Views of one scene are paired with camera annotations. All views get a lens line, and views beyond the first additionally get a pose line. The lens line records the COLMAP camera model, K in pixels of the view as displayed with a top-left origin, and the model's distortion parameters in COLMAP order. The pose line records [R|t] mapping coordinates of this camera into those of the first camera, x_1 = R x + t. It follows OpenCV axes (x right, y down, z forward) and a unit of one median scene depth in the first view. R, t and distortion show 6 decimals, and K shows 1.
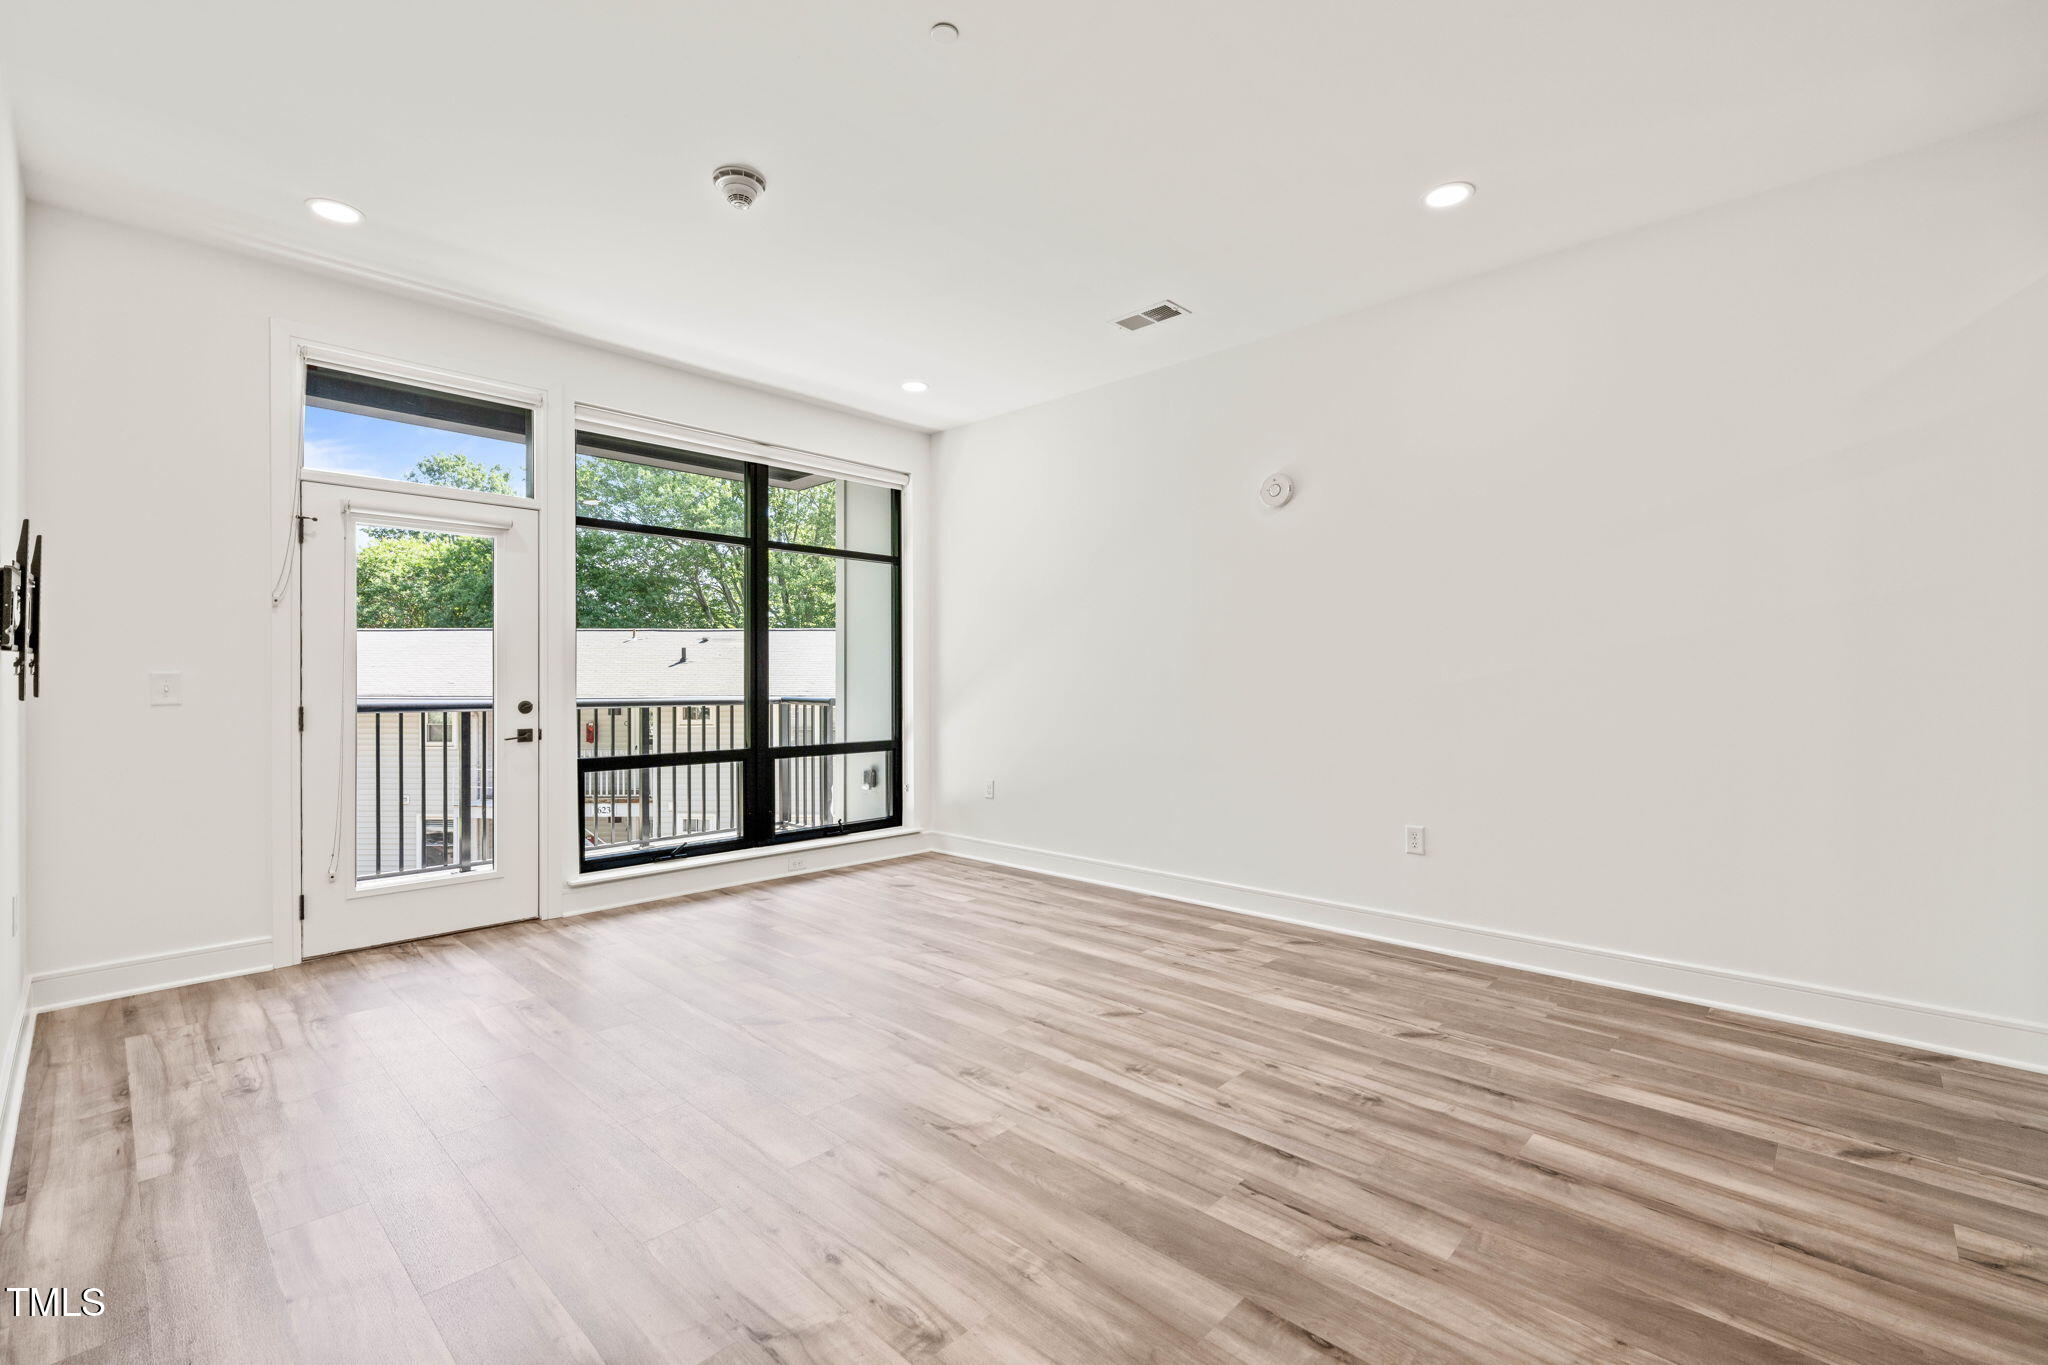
lens RADIAL K [[897.3, 0, 1024.0], [0, 897.3, 682.5], [0, 0, 1]] dist [-0.000275, -0.000179]
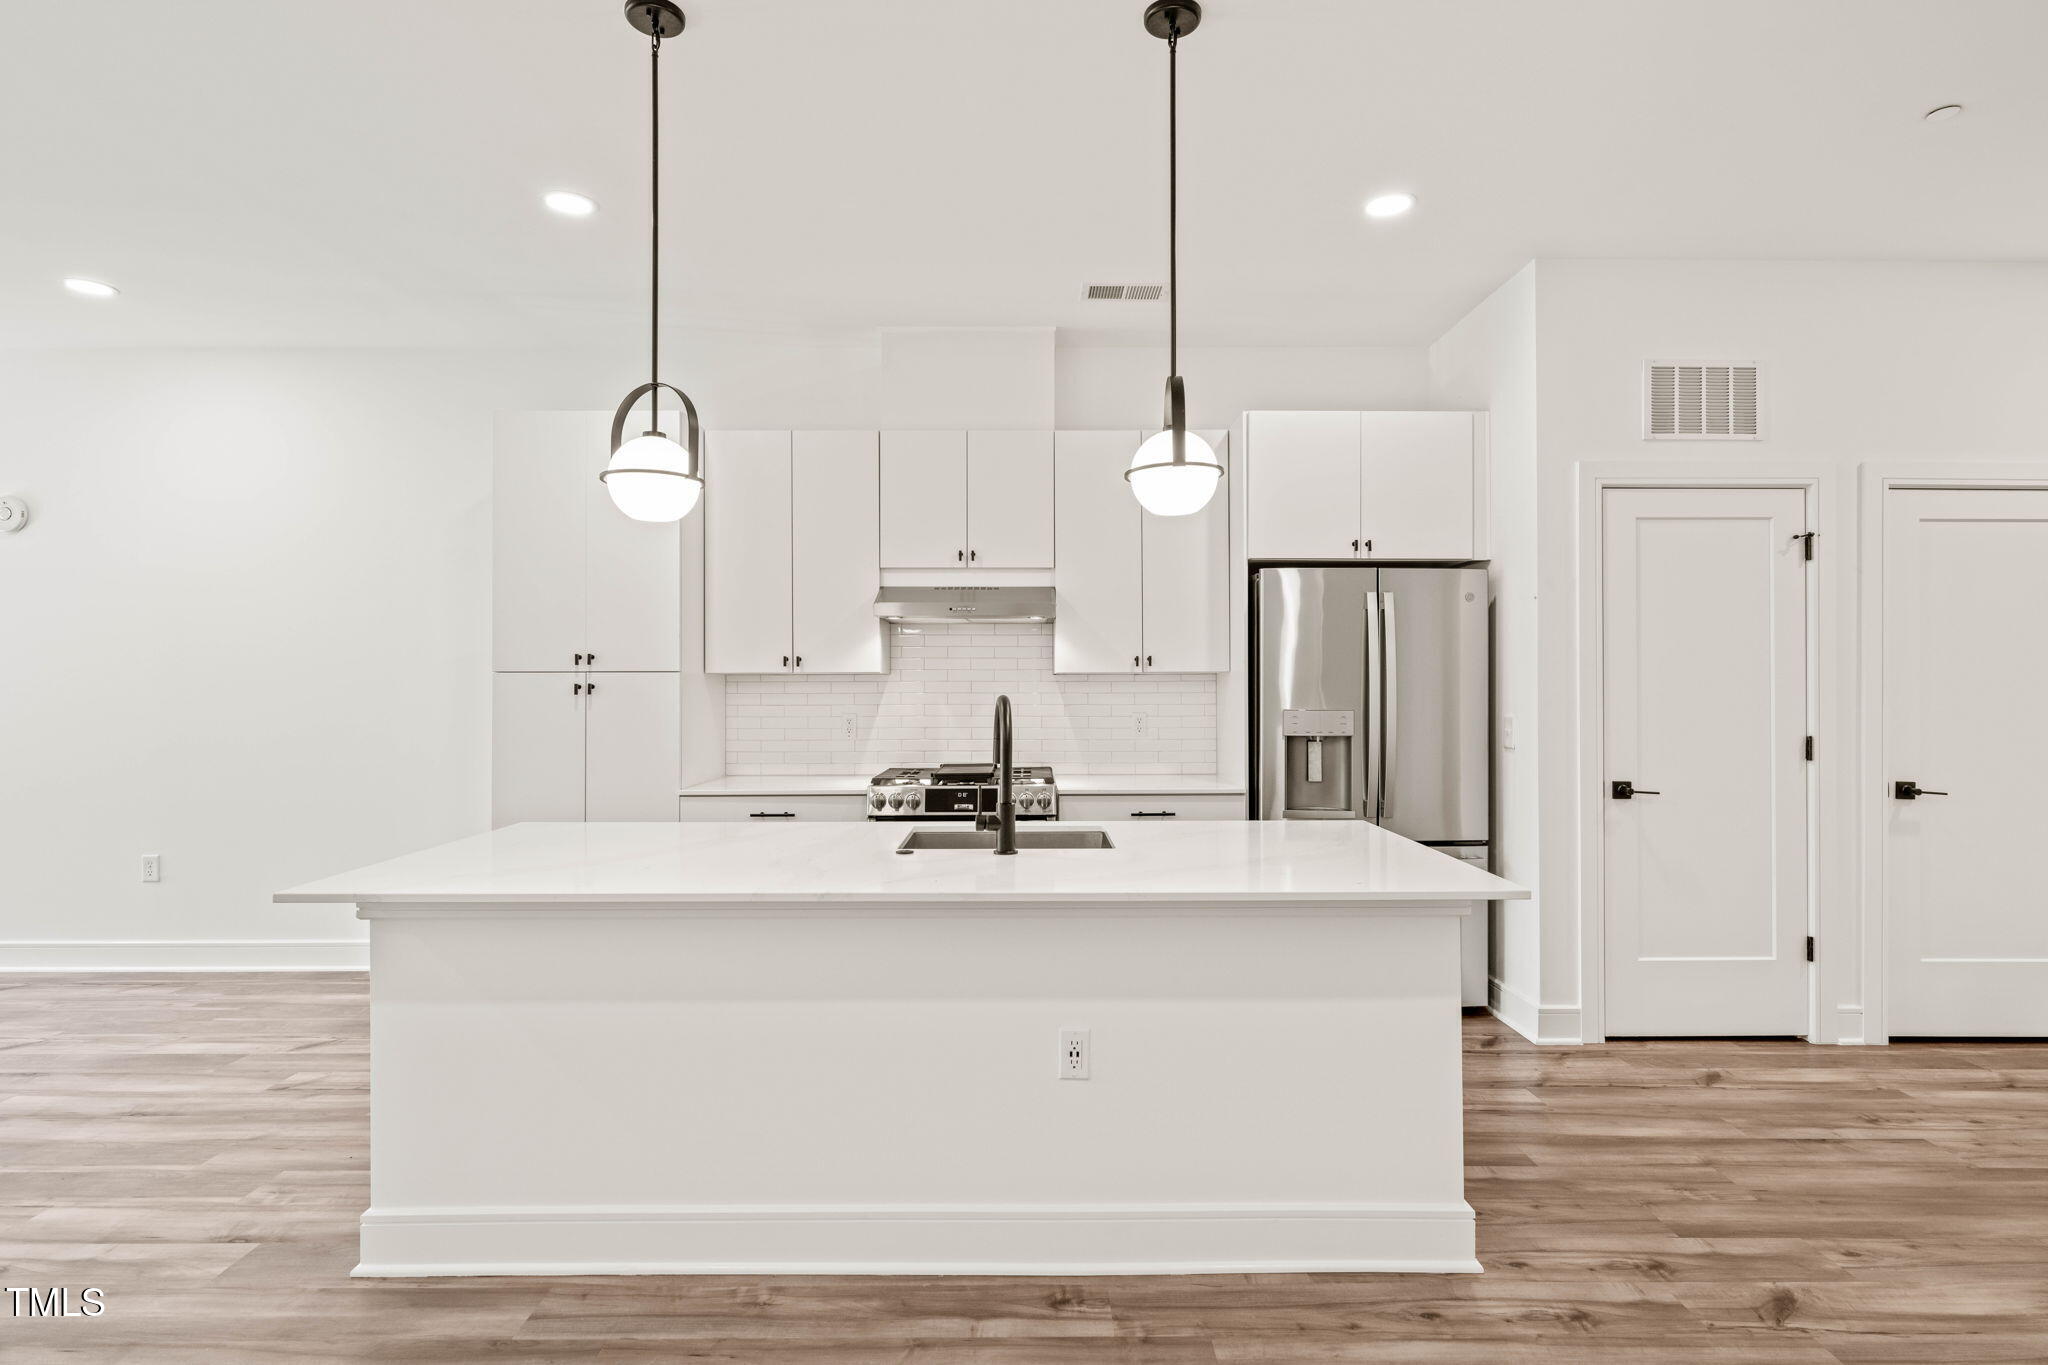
lens RADIAL K [[1018.6, 0, 1024.0], [0, 1018.6, 682.5], [0, 0, 1]] dist [0.000275, -0.001099]
pose [[0.716232, 0.006432, 0.697832, 0.331475], [-0.000410, 0.999961, -0.008796, -0.031121], [-0.697862, 0.006014, 0.716207, -0.557652]]
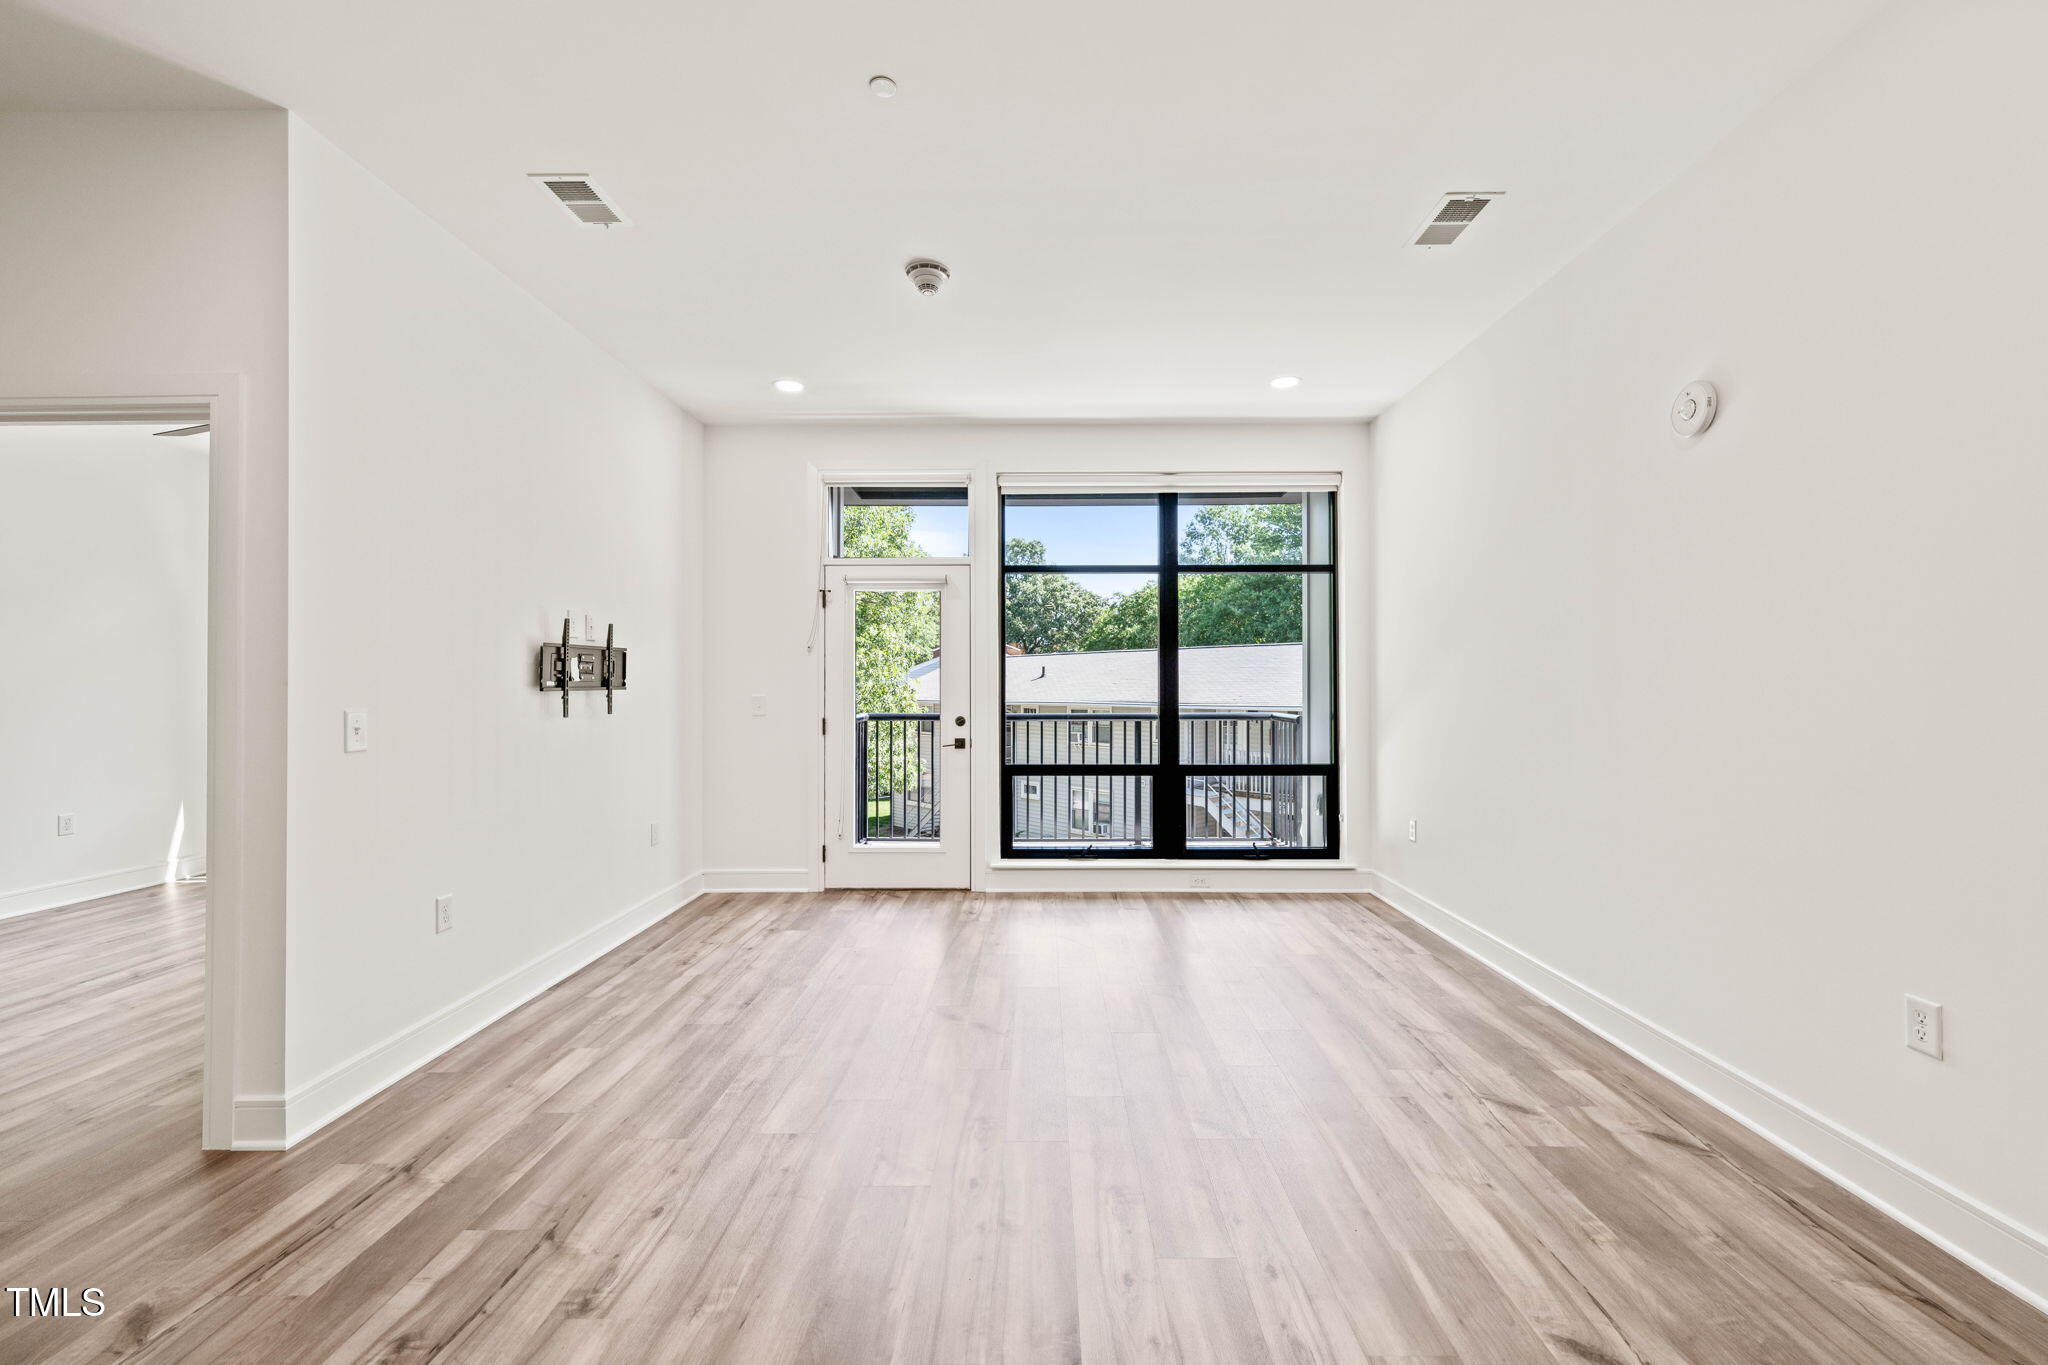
lens RADIAL K [[852.8, 0, 1024.0], [0, 852.8, 682.5], [0, 0, 1]] dist [-0.001802, 0.000002]
pose [[0.679308, -0.006024, -0.733829, 0.440227], [0.000636, 0.999971, -0.007619, -0.020387], [0.733853, 0.004709, 0.679292, 0.276994]]
